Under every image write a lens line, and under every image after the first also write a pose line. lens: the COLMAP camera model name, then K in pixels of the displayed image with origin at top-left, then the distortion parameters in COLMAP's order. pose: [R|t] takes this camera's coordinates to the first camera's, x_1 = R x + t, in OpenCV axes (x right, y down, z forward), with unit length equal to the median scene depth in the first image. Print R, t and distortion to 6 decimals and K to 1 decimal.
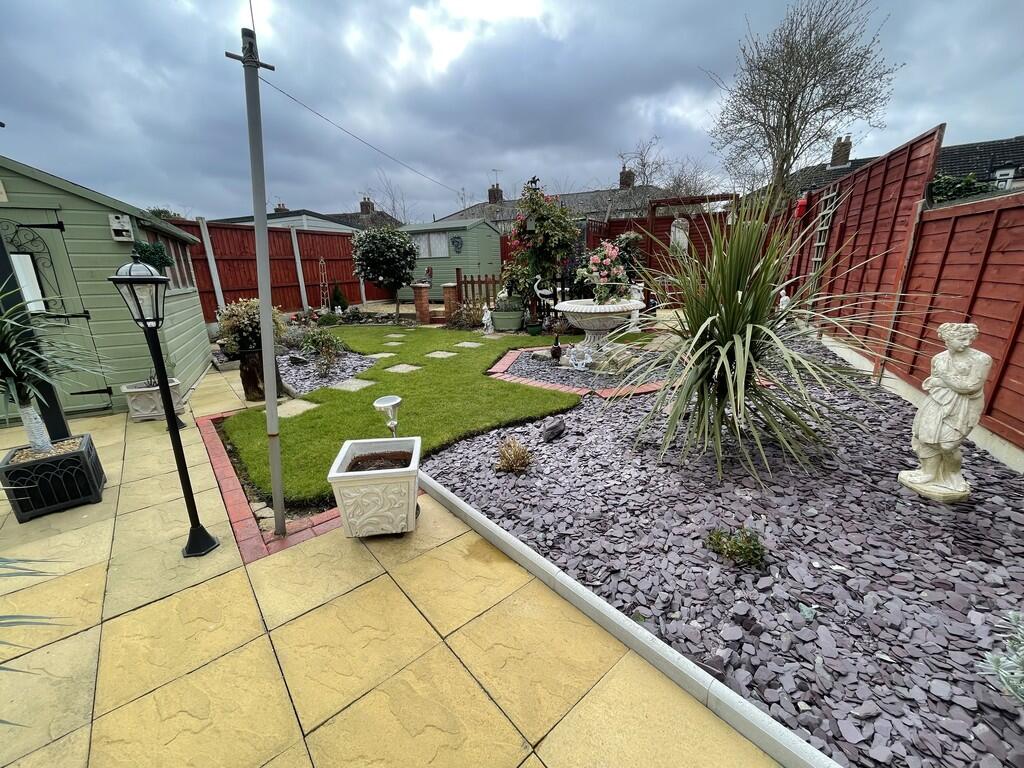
lens RADIAL K [[405.0, 0, 512.0], [0, 405.0, 384.0], [0, 0, 1]] dist [0.000710, 0.000189]
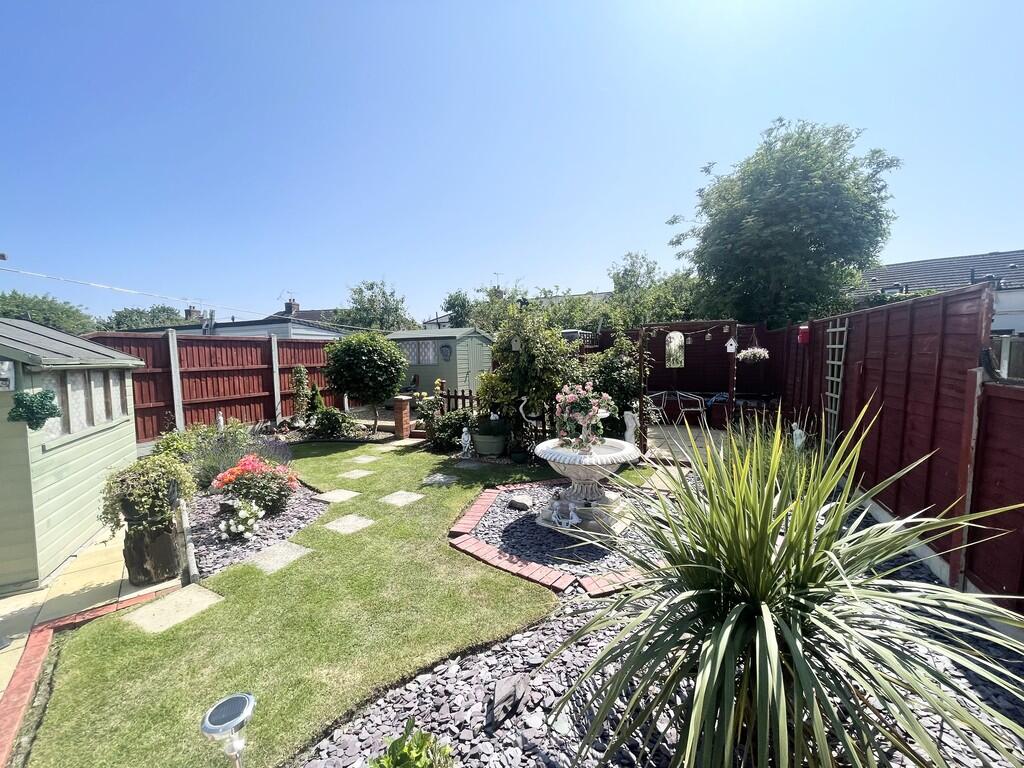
lens RADIAL K [[411.3, 0, 509.2], [0, 411.3, 385.1], [0, 0, 1]] dist [-0.000878, 0.000220]
pose [[0.999826, 0.015793, -0.009927, 0.041490], [-0.017538, 0.977140, -0.211870, -0.098421], [0.006354, 0.212008, 0.977247, 0.089853]]
